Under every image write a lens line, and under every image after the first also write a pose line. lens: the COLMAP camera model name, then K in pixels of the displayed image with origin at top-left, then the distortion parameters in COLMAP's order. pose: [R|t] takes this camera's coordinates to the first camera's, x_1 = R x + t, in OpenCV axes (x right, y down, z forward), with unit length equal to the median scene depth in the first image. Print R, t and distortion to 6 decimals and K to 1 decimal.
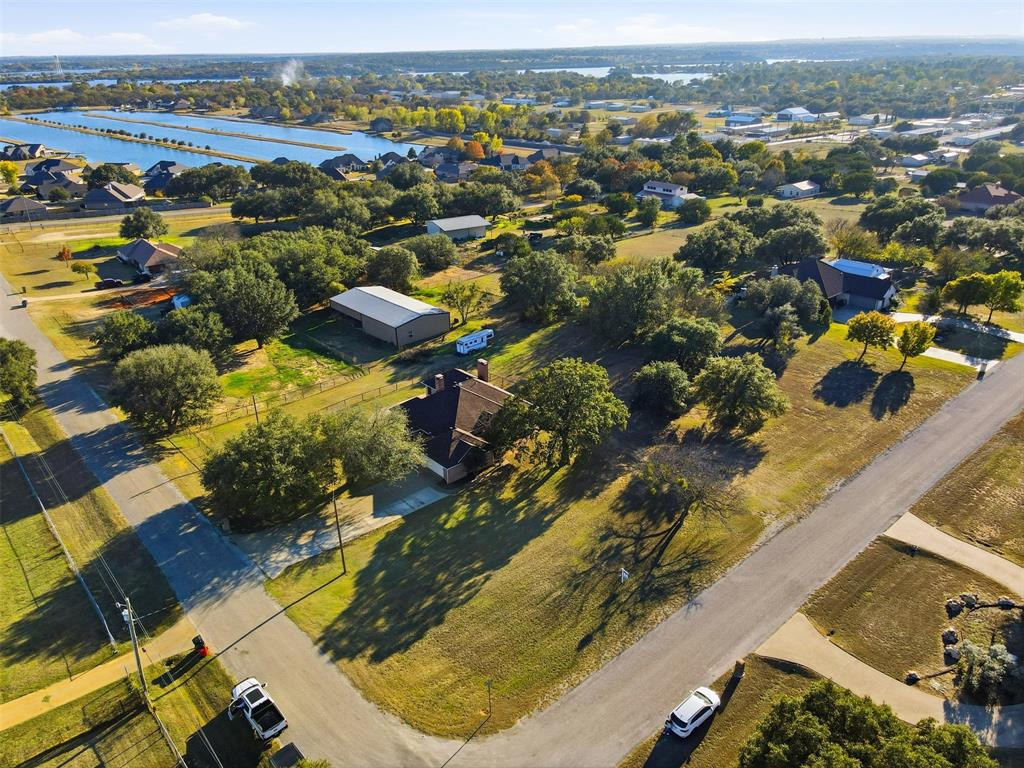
lens RADIAL K [[747.1, 0, 510.2], [0, 747.1, 386.7], [0, 0, 1]] dist [0.008239, 0.024212]
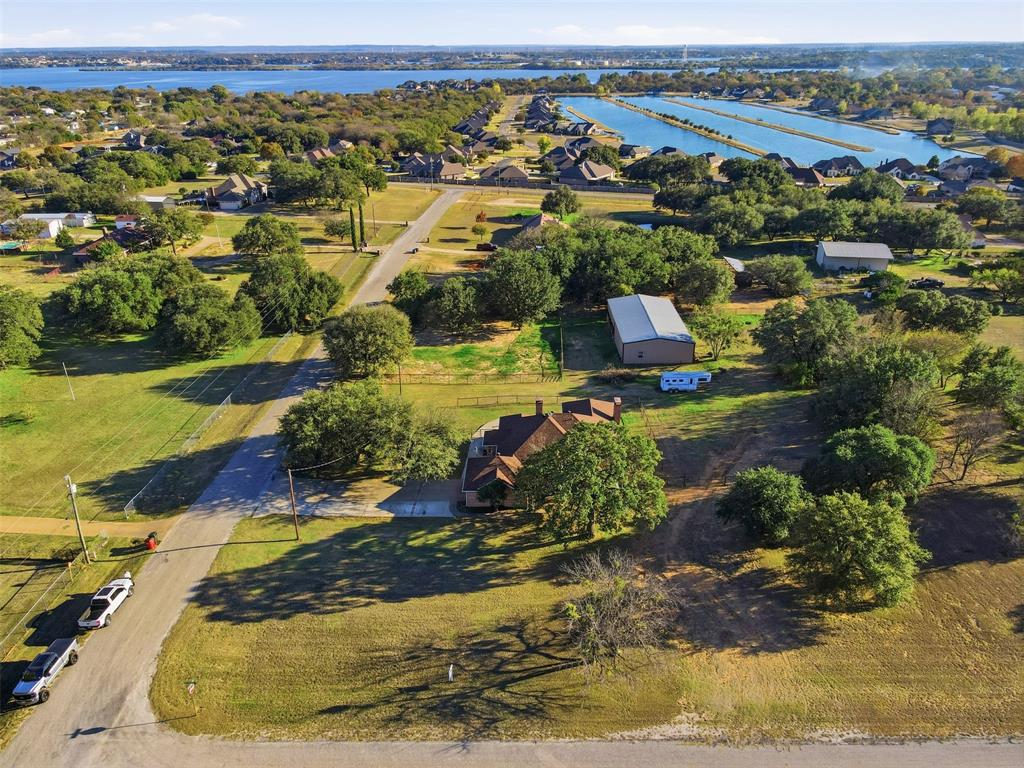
lens RADIAL K [[747.1, 0, 510.2], [0, 747.1, 386.7], [0, 0, 1]] dist [0.008239, 0.024212]
pose [[0.741463, 0.288352, -0.605877, 0.329573], [-0.280529, 0.953467, 0.110472, -0.091606], [0.609538, 0.088055, 0.787851, 0.178349]]
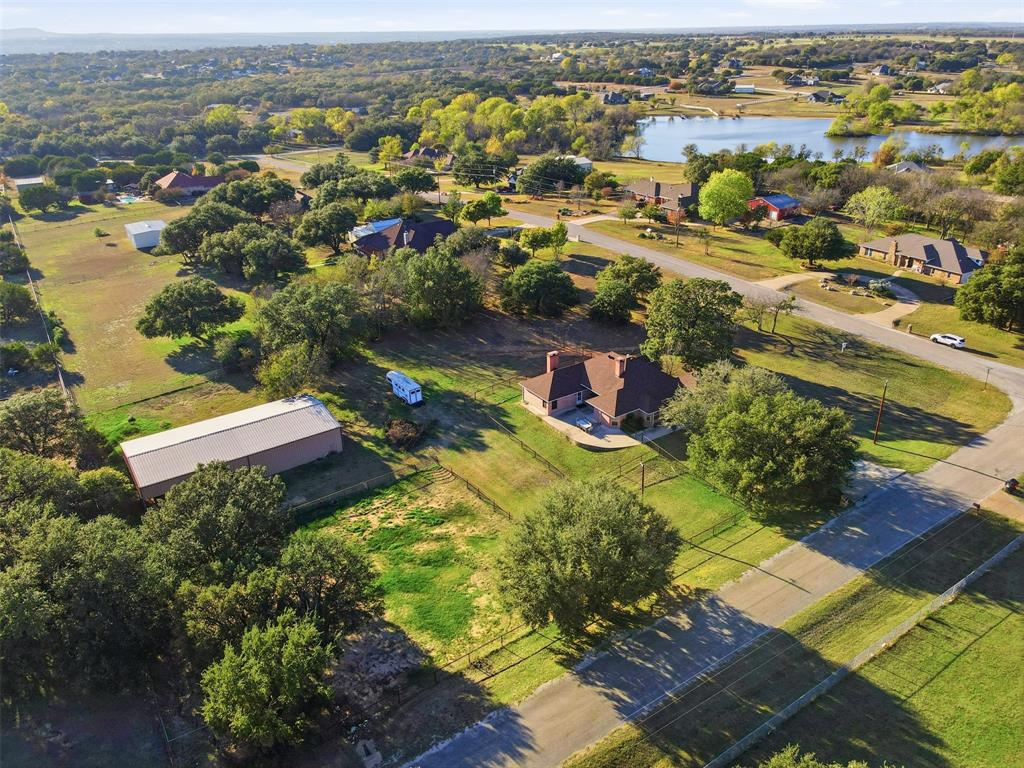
lens RADIAL K [[747.1, 0, 510.2], [0, 747.1, 386.7], [0, 0, 1]] dist [0.008239, 0.024212]
pose [[0.122936, -0.415569, 0.901215, -0.767264], [0.425806, 0.842355, 0.330343, -0.280980], [-0.896424, 0.343132, 0.280508, 0.645962]]
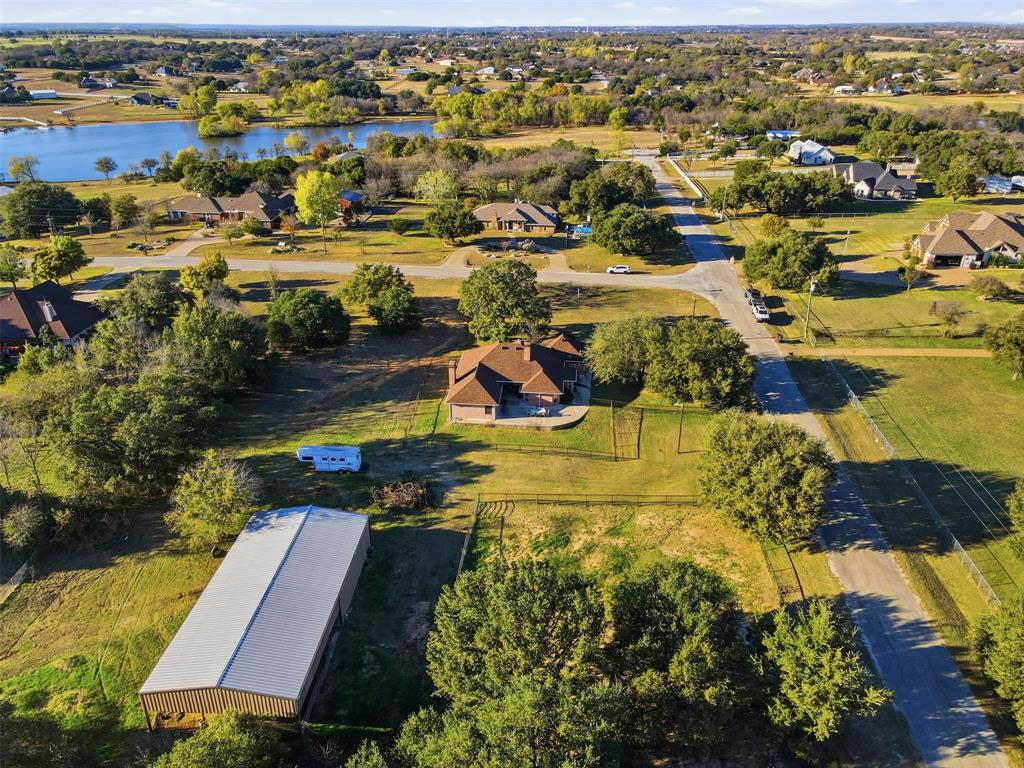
lens RADIAL K [[766.6, 0, 512.0], [0, 766.6, 384.0], [0, 0, 1]] dist [0.017515, 0.004815]
pose [[-0.705442, -0.288058, 0.647590, -0.592744], [0.304999, 0.701385, 0.644232, -0.506360], [-0.639787, 0.651983, -0.406929, 1.113532]]
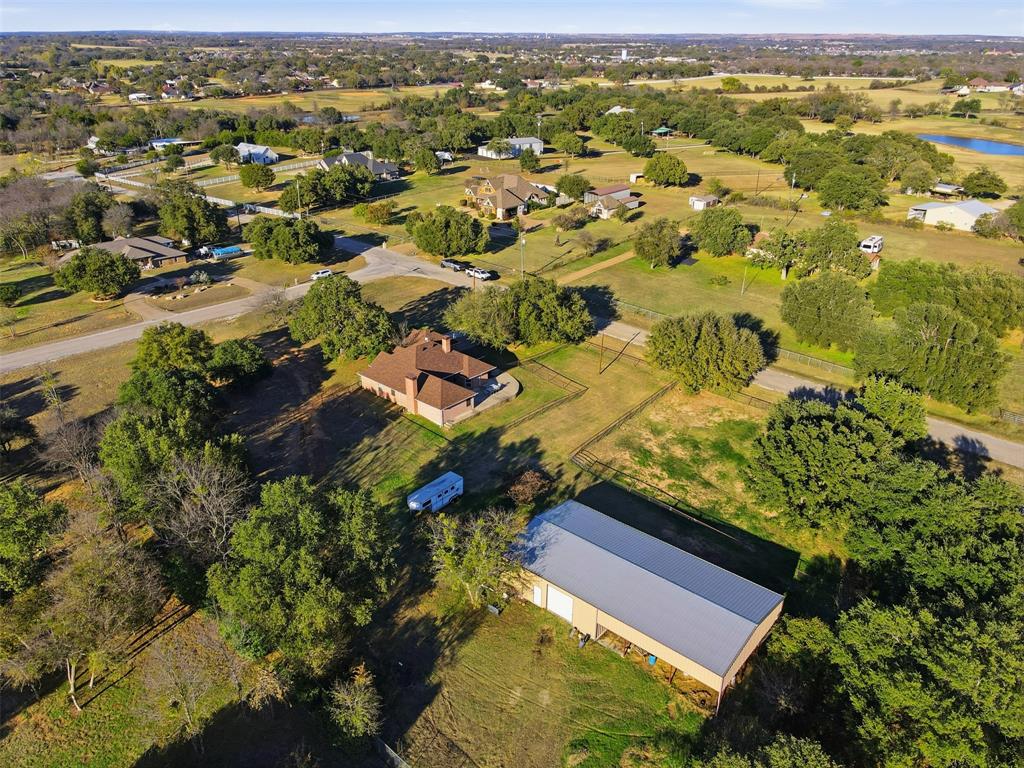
lens RADIAL K [[740.6, 0, 512.0], [0, 740.6, 384.0], [0, 0, 1]] dist [0.028930, 0.005269]
pose [[-0.990373, 0.069899, -0.119479, -0.039351], [-0.046456, 0.645242, 0.762564, -0.606783], [0.130395, 0.760774, -0.635784, 1.318298]]
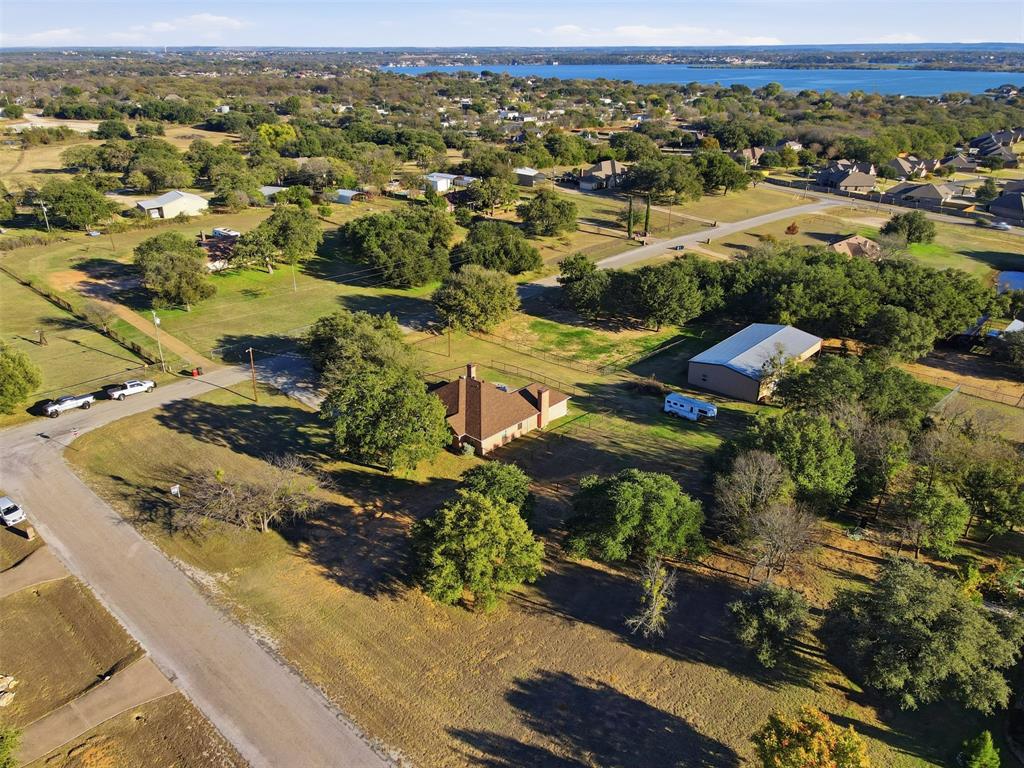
lens RADIAL K [[747.1, 0, 510.2], [0, 747.1, 386.7], [0, 0, 1]] dist [0.008239, 0.024212]
pose [[0.109563, 0.426707, -0.897729, 0.644027], [-0.411521, 0.841599, 0.349803, -0.279949], [0.904791, 0.331108, 0.267806, 0.582230]]
